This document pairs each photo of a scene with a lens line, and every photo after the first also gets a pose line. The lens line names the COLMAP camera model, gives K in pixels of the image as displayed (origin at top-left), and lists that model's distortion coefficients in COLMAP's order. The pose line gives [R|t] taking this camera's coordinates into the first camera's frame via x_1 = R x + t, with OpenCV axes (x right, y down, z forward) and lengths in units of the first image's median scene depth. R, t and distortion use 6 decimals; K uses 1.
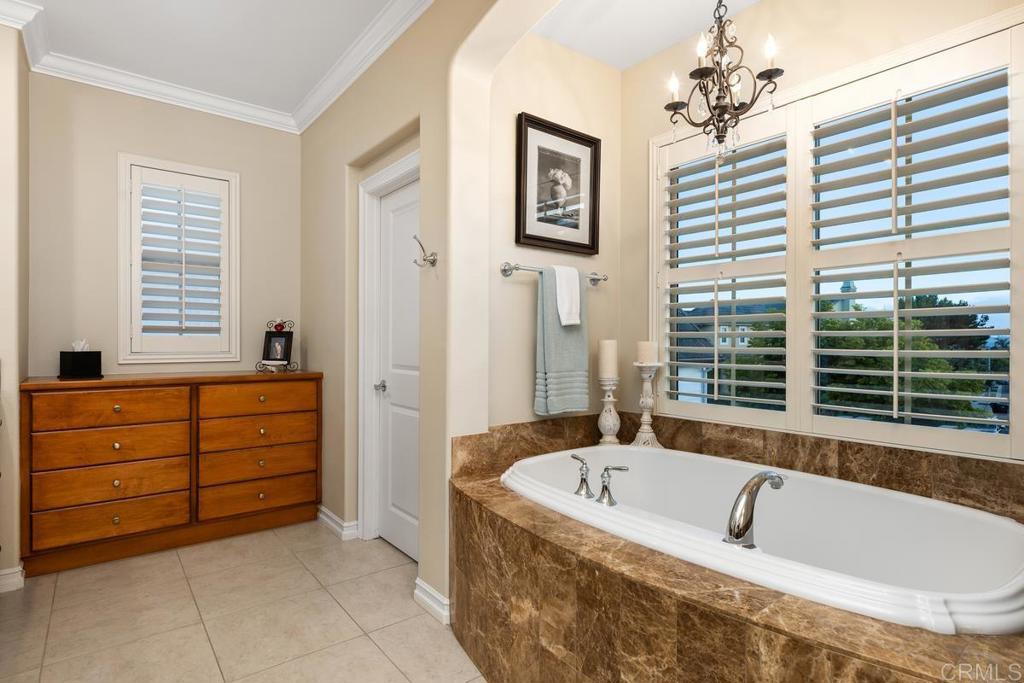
lens RADIAL K [[529.4, 0, 513.3], [0, 529.4, 341.7], [0, 0, 1]] dist [0.002007, -0.001709]
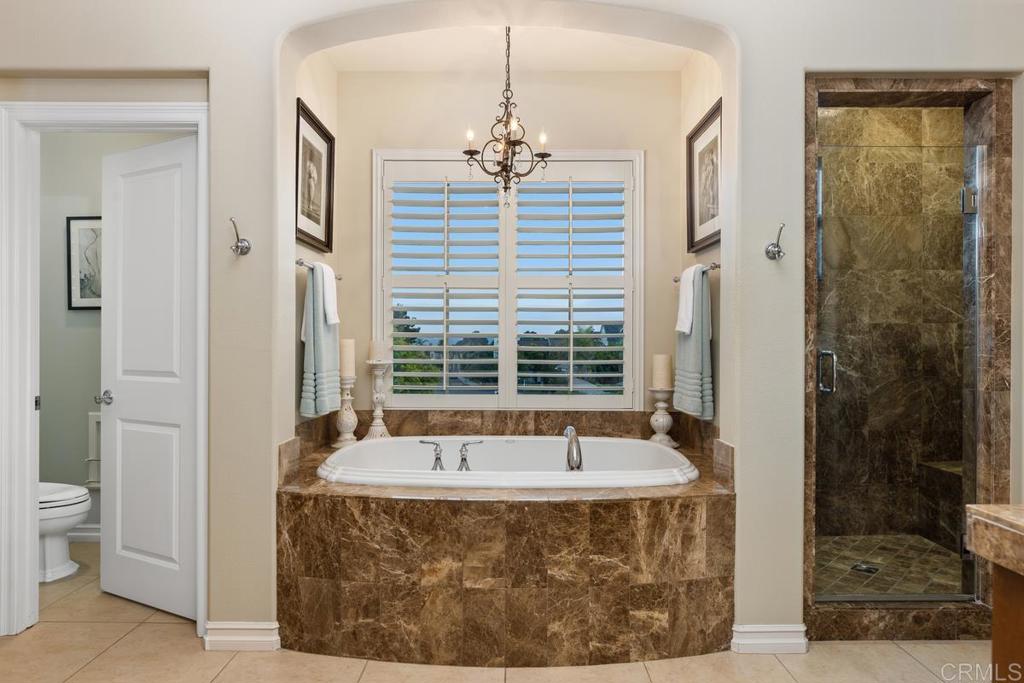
lens RADIAL K [[620.0, 0, 513.1], [0, 620.0, 342.2], [0, 0, 1]] dist [0.007088, 0.000091]
pose [[0.619098, 0.000282, 0.785314, -0.736838], [-0.002009, 0.999997, 0.001224, 0.000812], [-0.785311, -0.002335, 0.619096, 0.017225]]
